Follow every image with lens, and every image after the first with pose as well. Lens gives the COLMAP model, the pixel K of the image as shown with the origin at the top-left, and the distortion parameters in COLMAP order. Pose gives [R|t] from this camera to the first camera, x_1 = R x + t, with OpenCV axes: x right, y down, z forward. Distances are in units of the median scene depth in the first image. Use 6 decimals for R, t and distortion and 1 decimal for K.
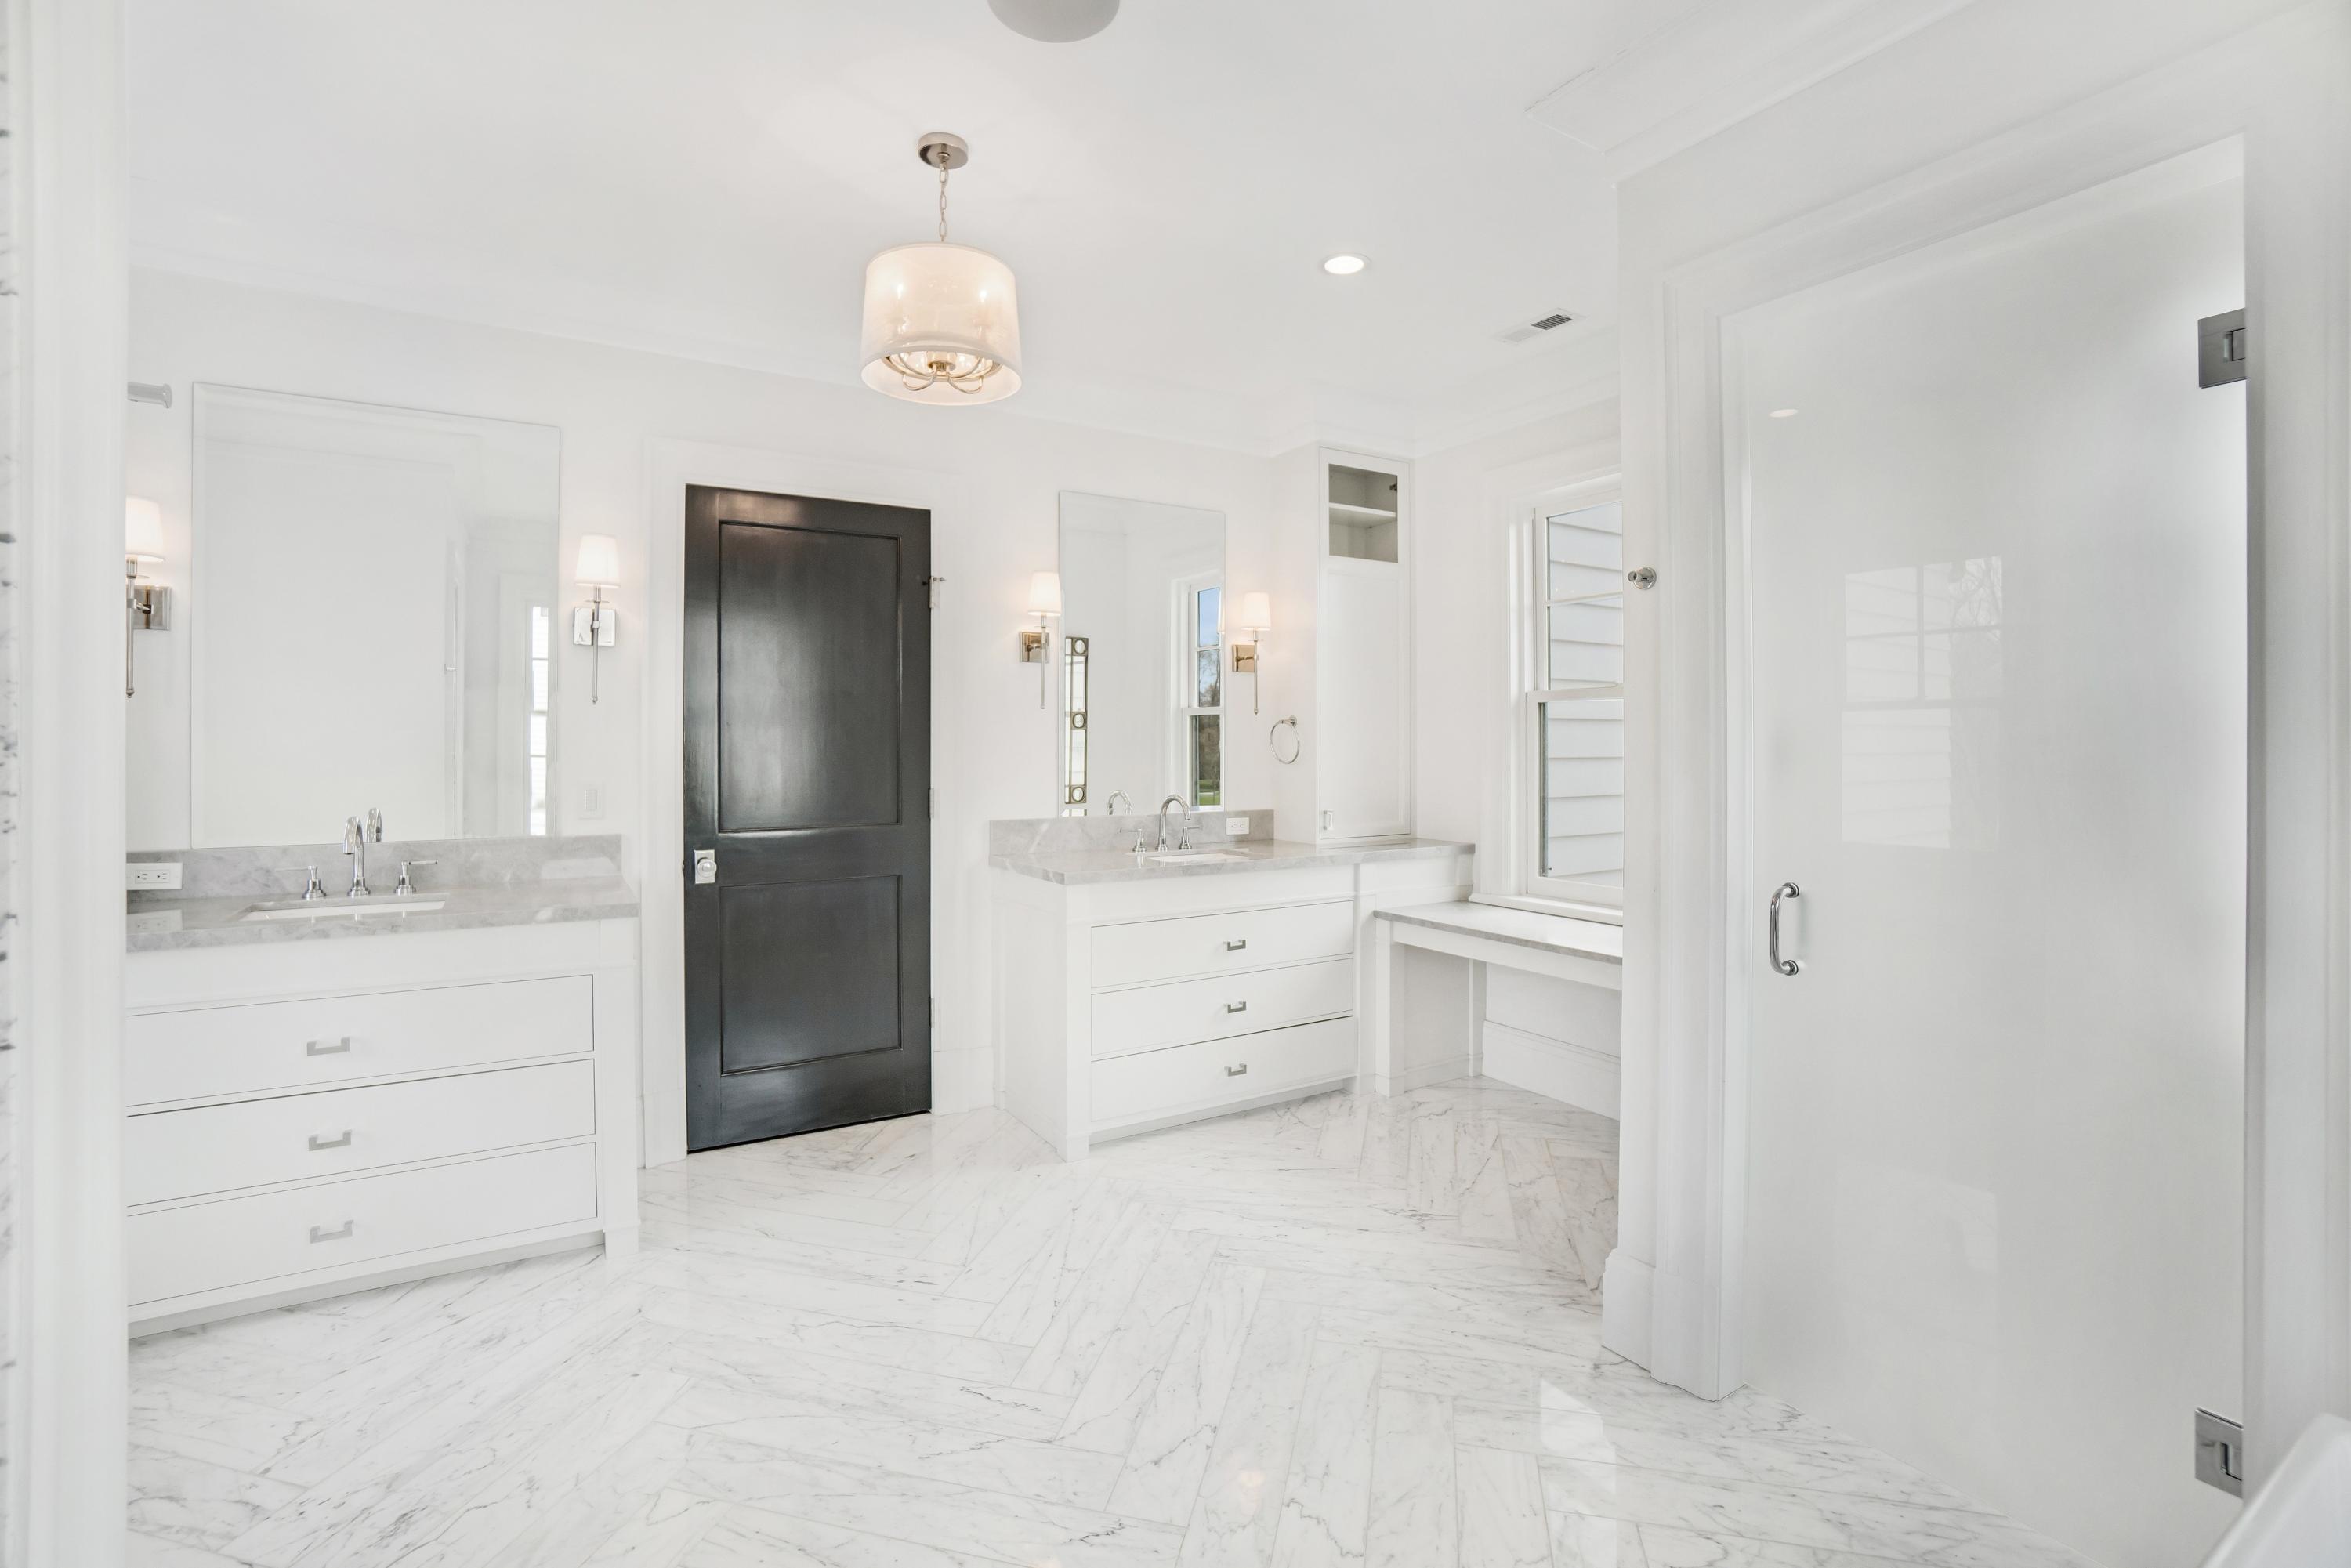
lens RADIAL K [[1034.0, 0, 1158.5], [0, 1034.0, 764.5], [0, 0, 1]] dist [-0.030011, 0.003823]
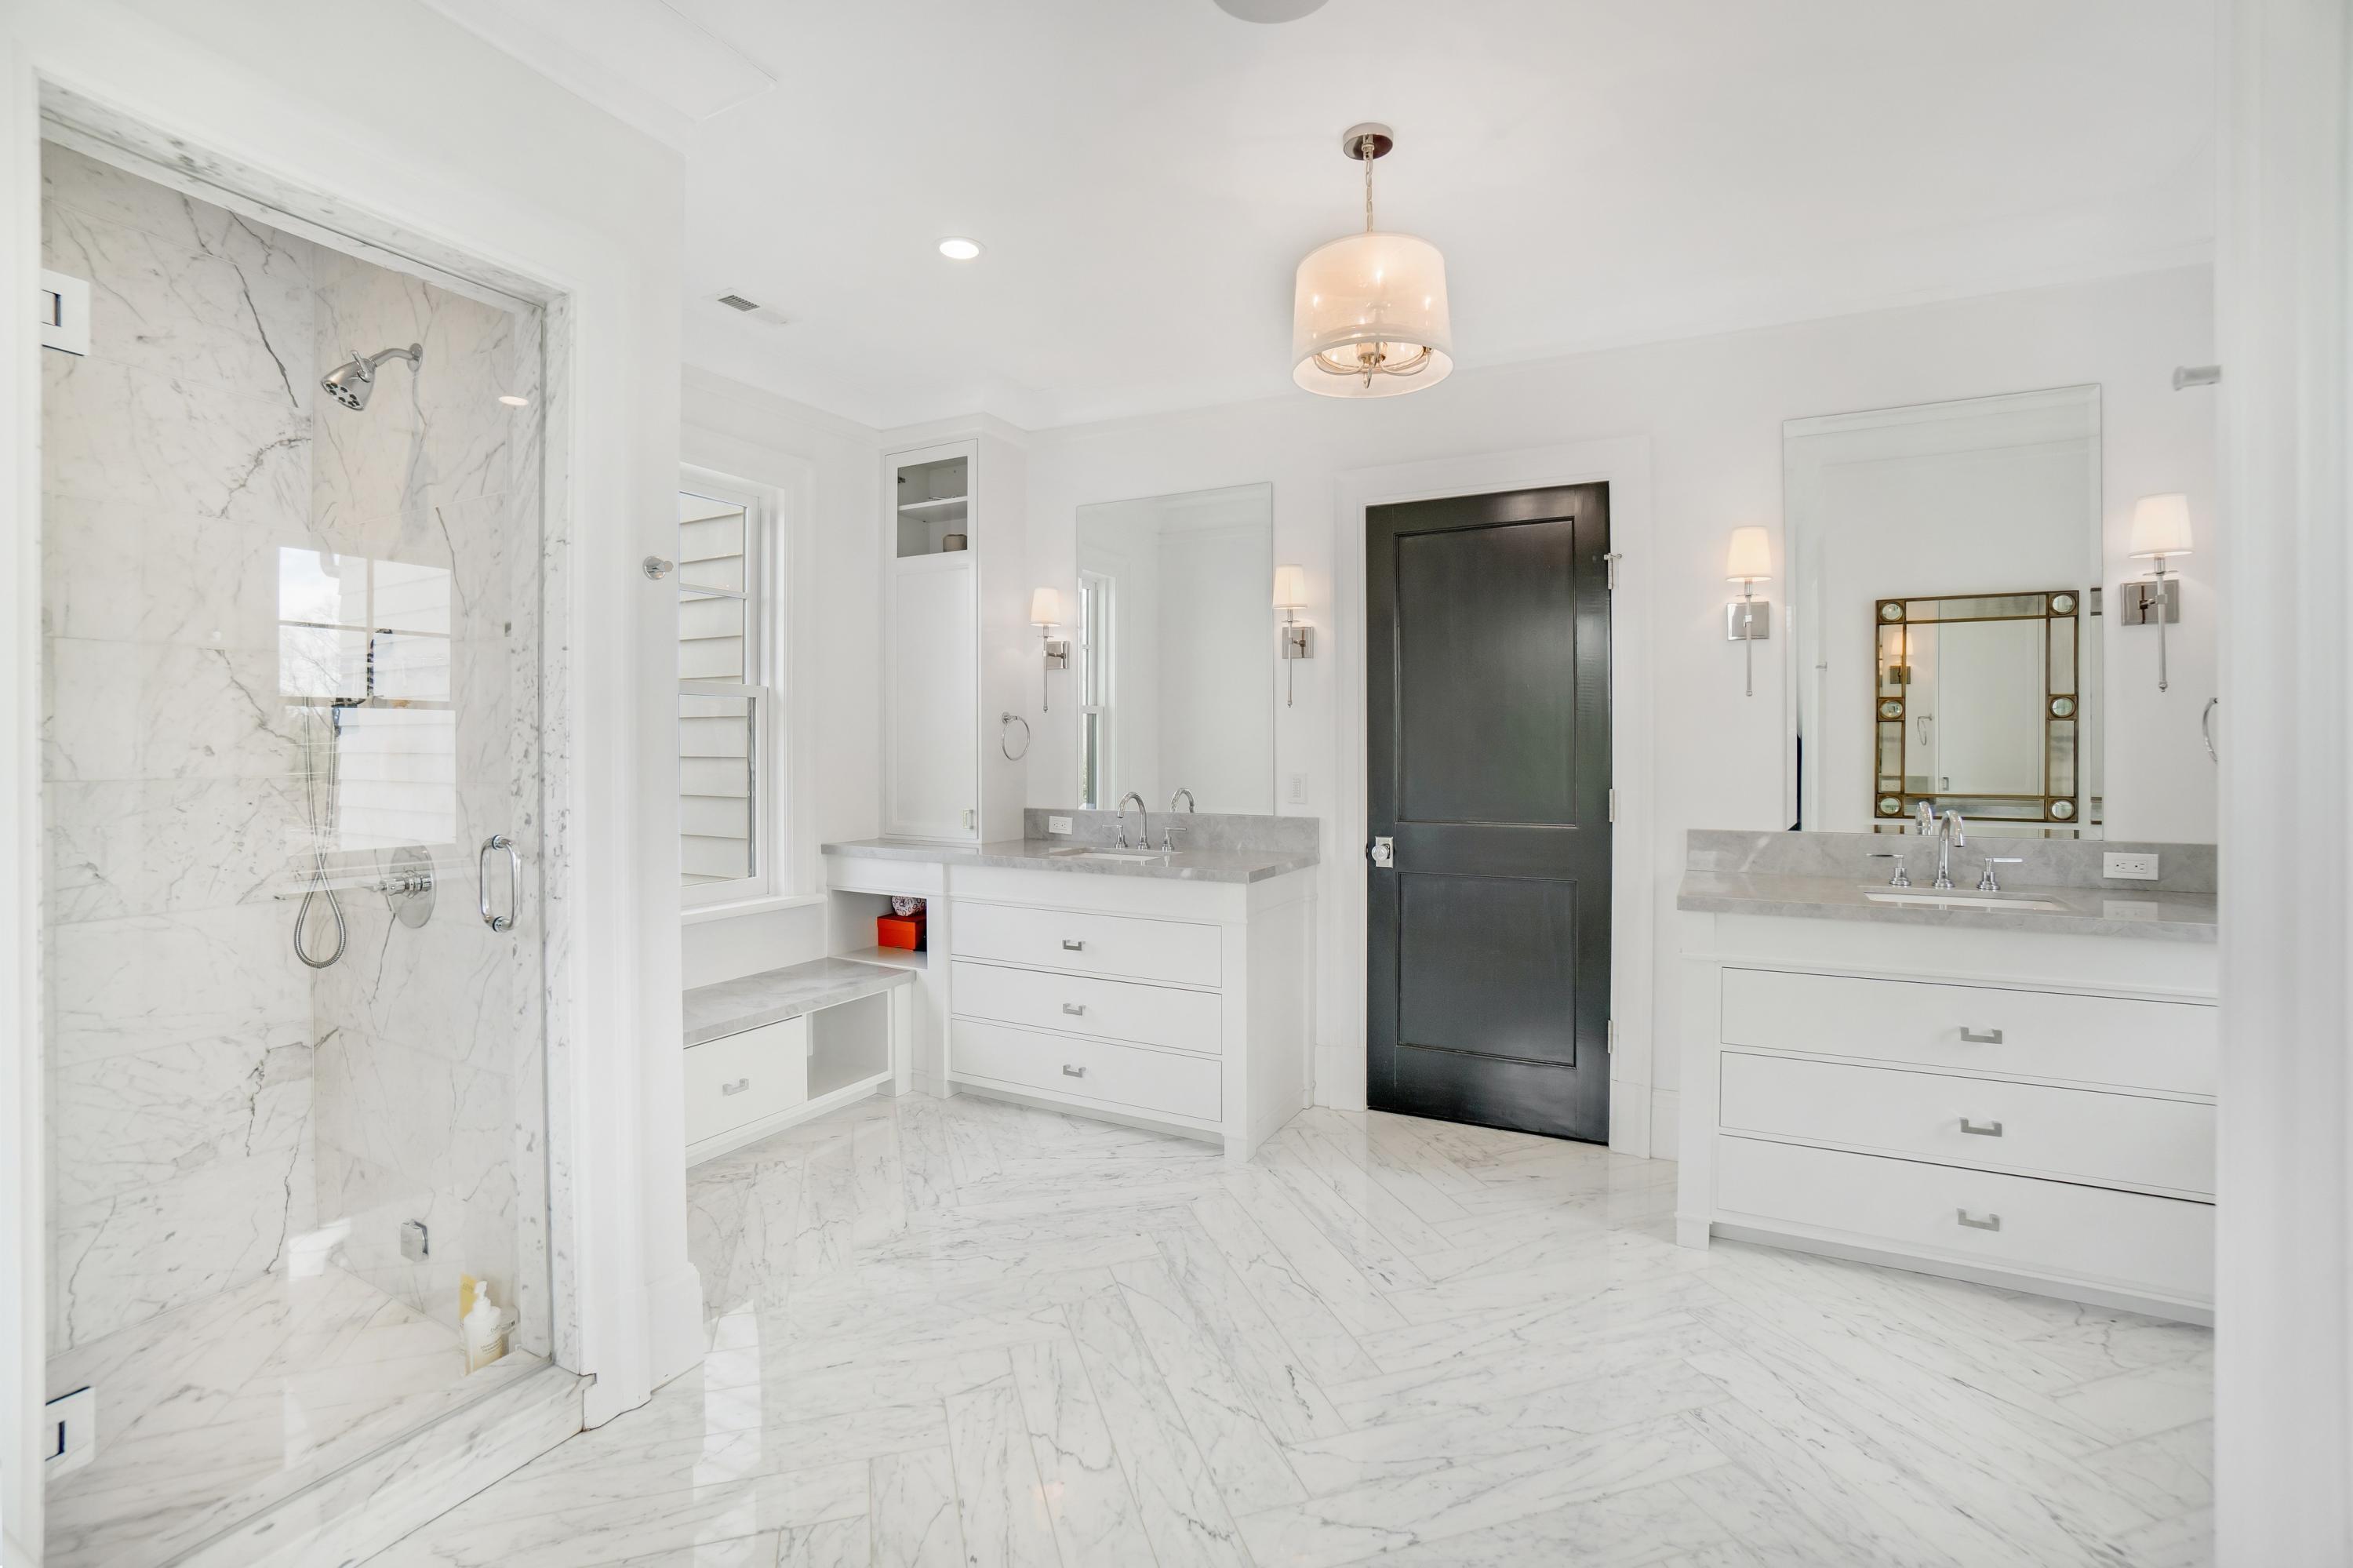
lens RADIAL K [[1035.0, 0, 1159.6], [0, 1035.0, 766.0], [0, 0, 1]] dist [-0.030011, 0.003823]
pose [[0.533467, 0.015259, -0.845683, 0.399126], [-0.012166, 0.999872, 0.010366, -0.001753], [0.845734, 0.004759, 0.533584, 0.223965]]
